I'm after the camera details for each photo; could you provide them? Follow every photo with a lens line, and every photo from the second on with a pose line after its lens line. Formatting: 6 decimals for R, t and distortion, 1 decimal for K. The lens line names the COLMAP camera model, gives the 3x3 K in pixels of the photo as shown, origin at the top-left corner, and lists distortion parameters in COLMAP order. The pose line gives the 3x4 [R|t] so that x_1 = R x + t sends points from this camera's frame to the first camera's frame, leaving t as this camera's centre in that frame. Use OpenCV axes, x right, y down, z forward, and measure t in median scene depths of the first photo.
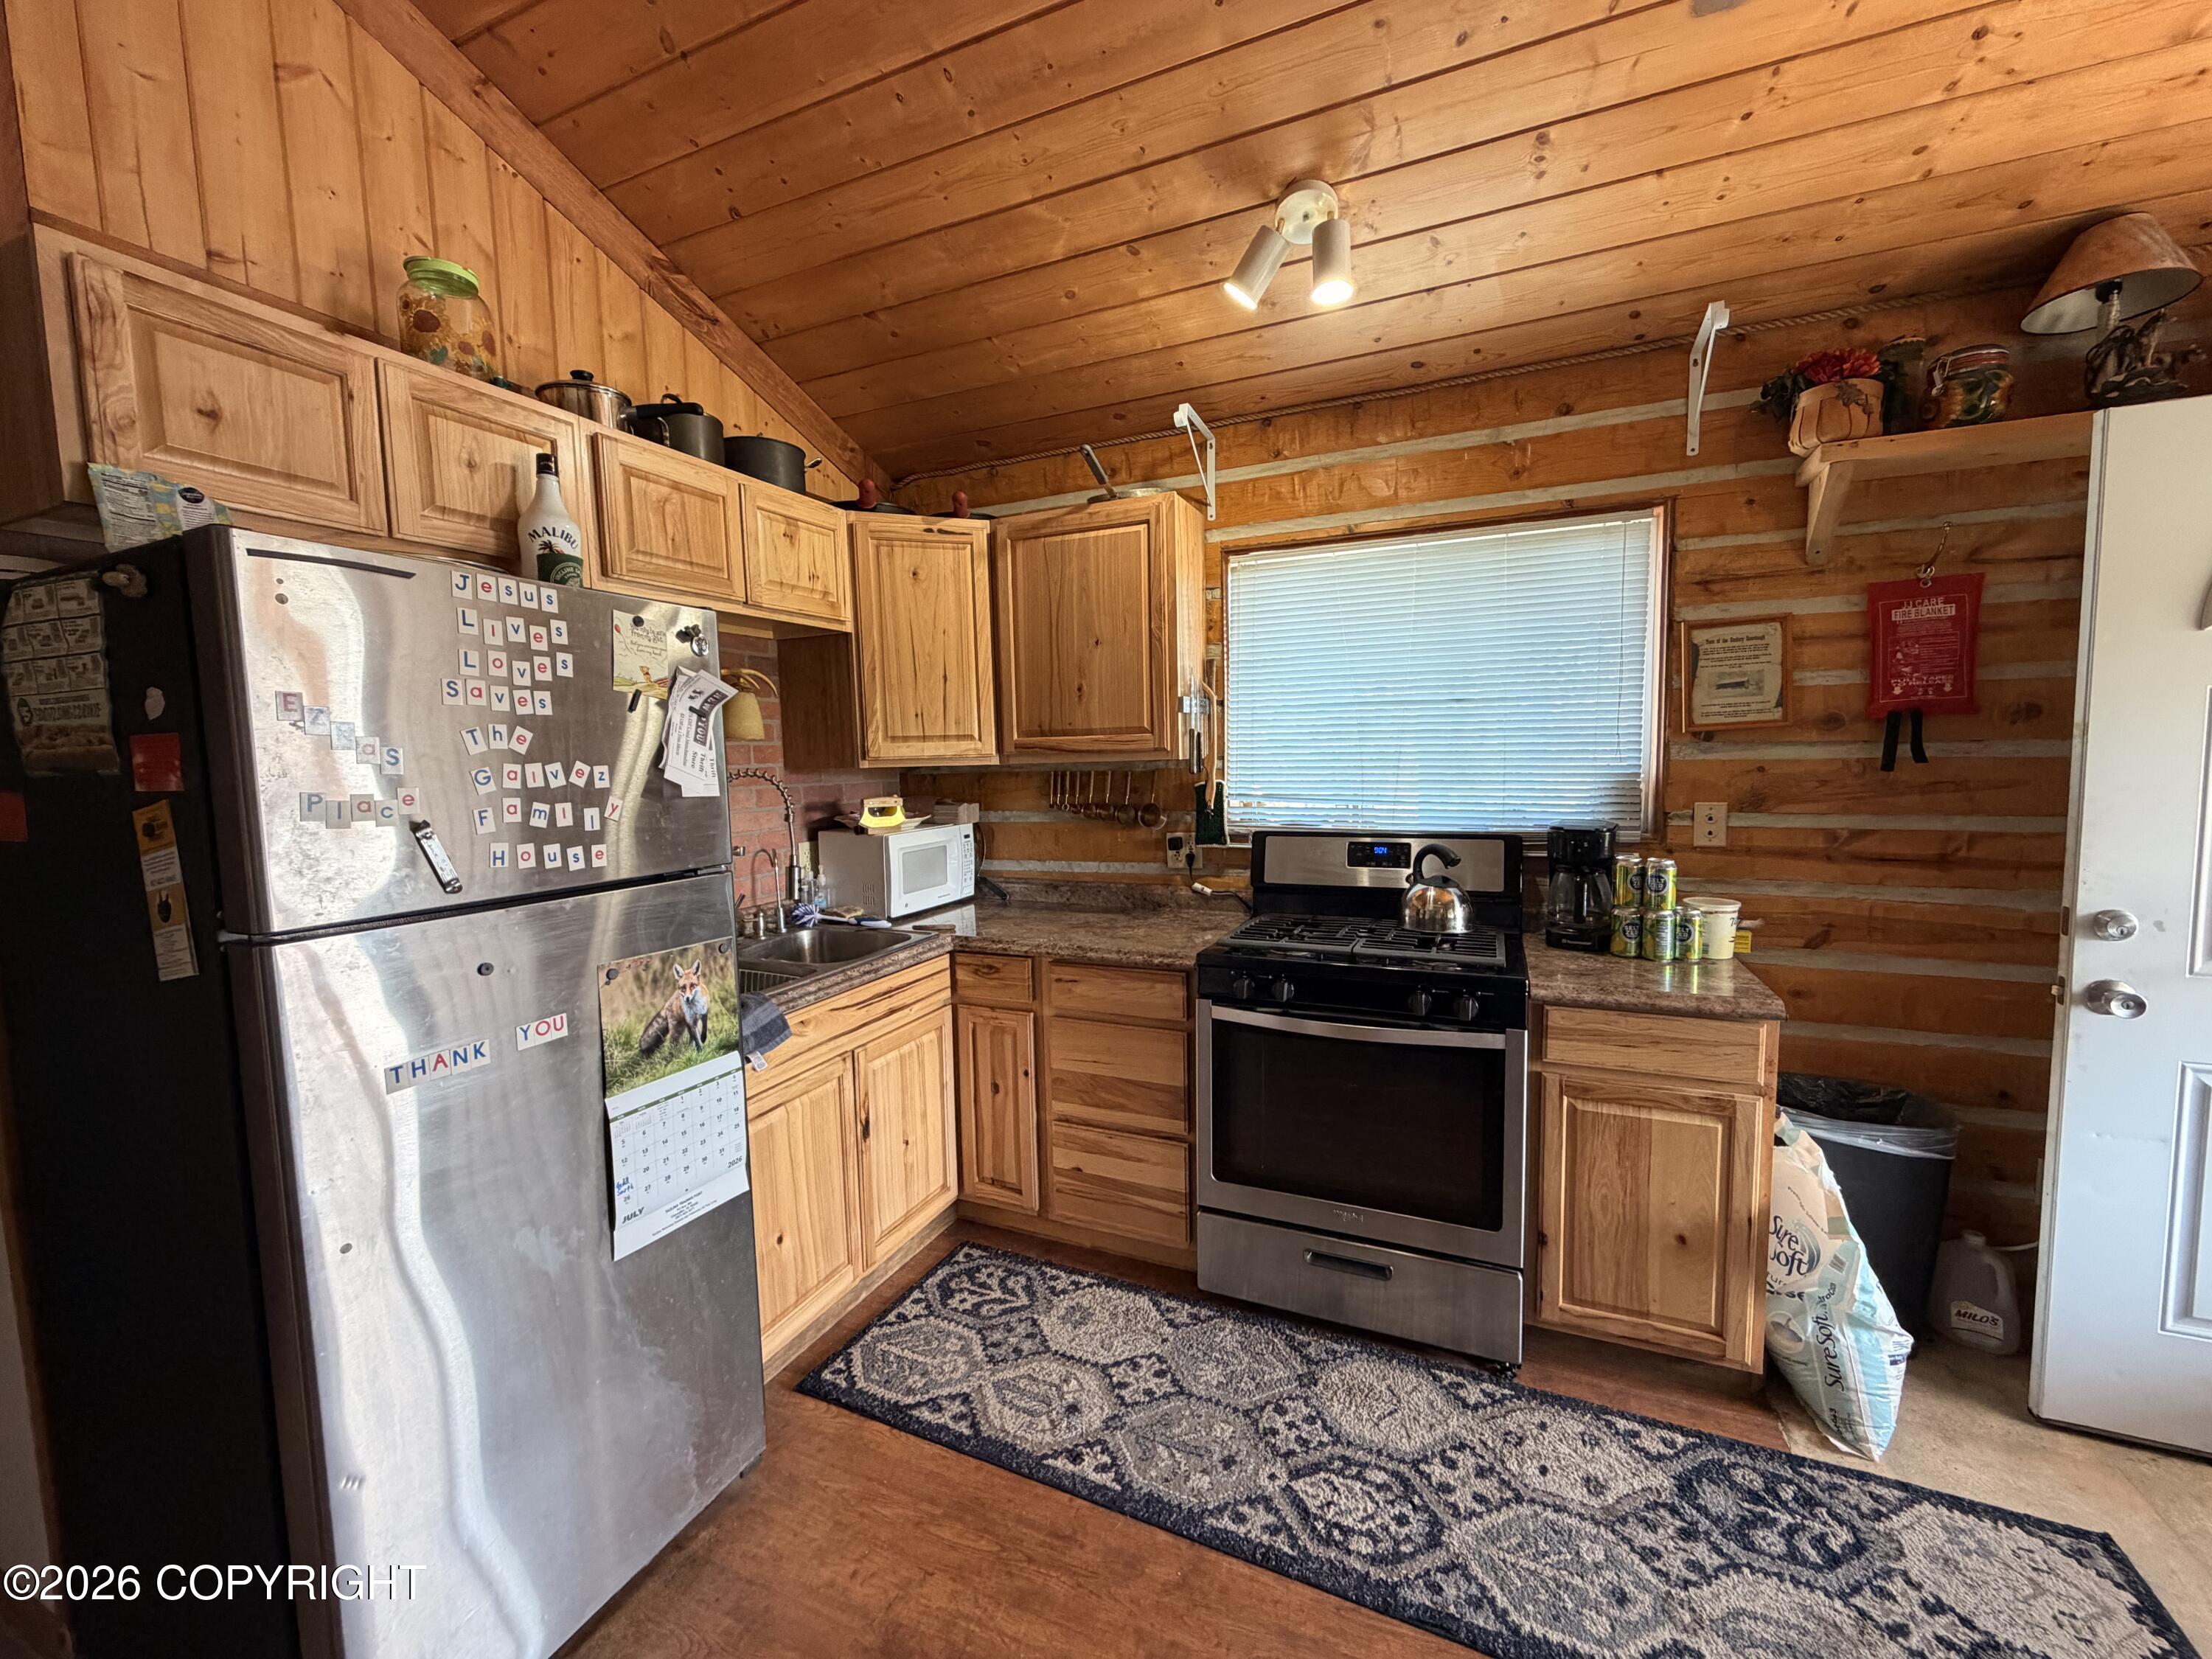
lens RADIAL K [[879.9, 0, 1099.5], [0, 879.9, 828.7], [0, 0, 1]] dist [-0.001767, -0.000420]
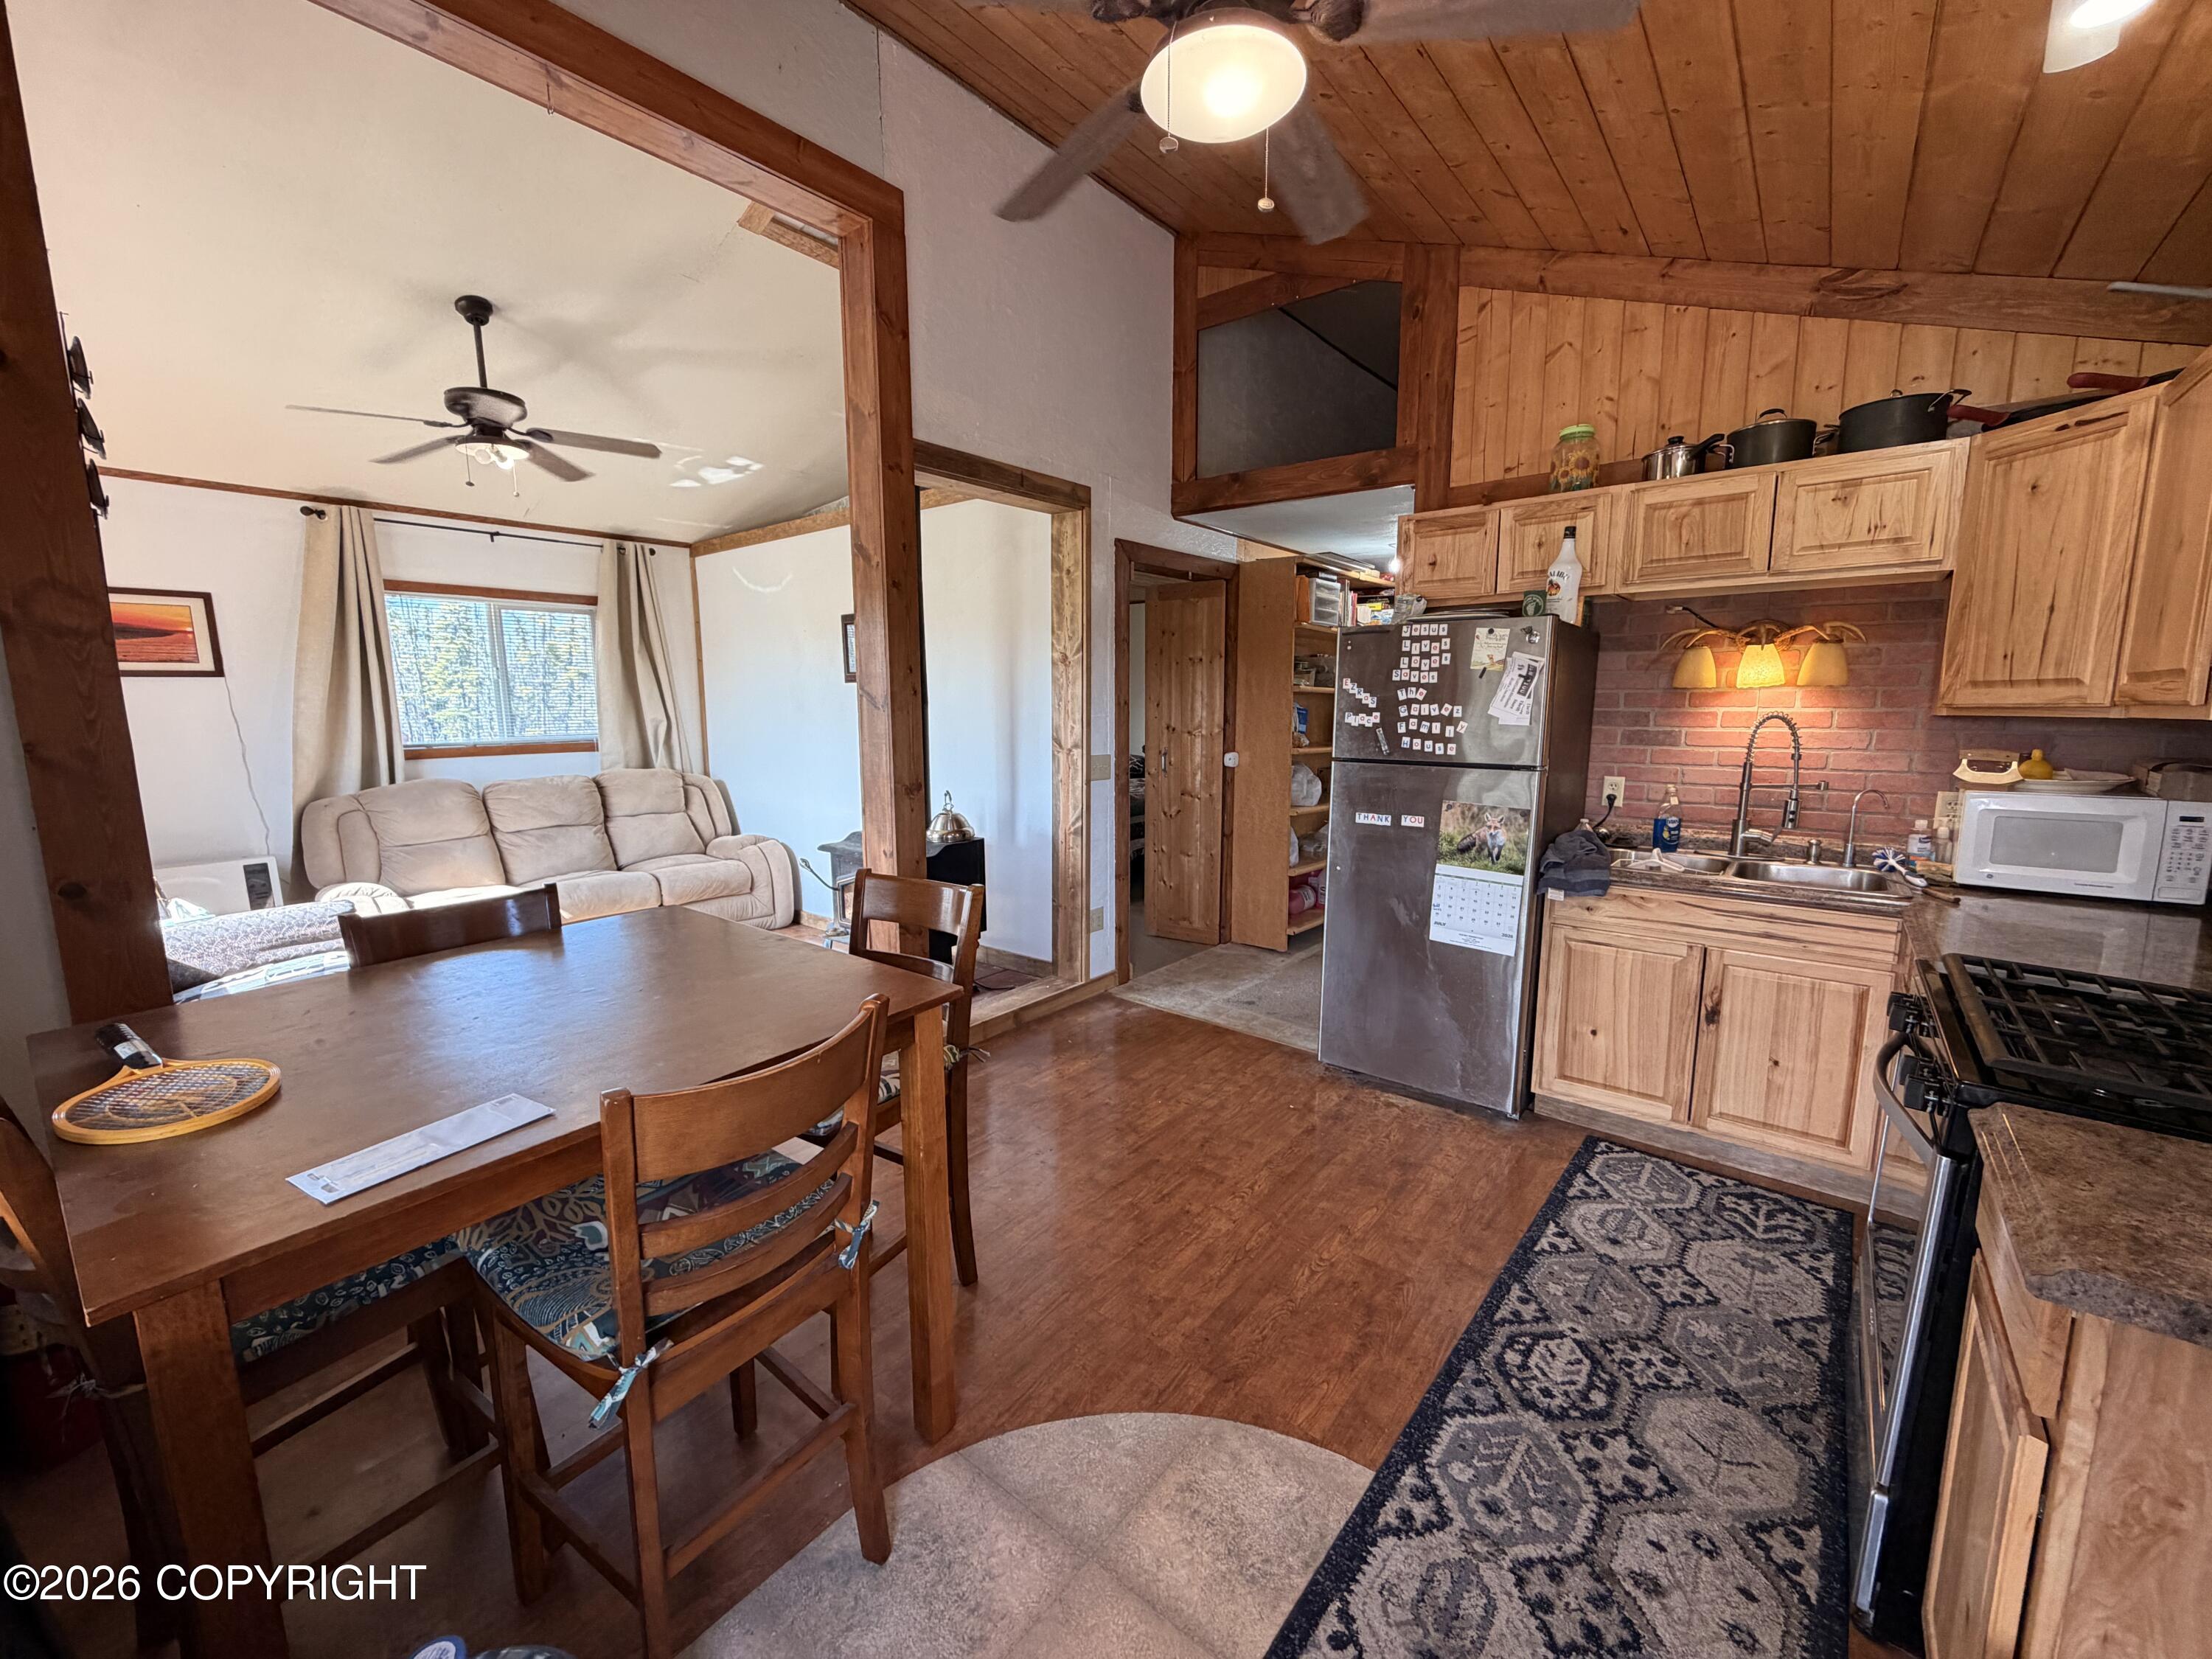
lens RADIAL K [[879.9, 0, 1099.5], [0, 879.9, 828.7], [0, 0, 1]] dist [-0.001767, -0.000420]
pose [[-0.261747, 0.159534, -0.951860, 1.054788], [-0.074873, 0.979915, 0.184825, -0.068137], [0.962228, 0.119646, -0.244545, 0.458128]]
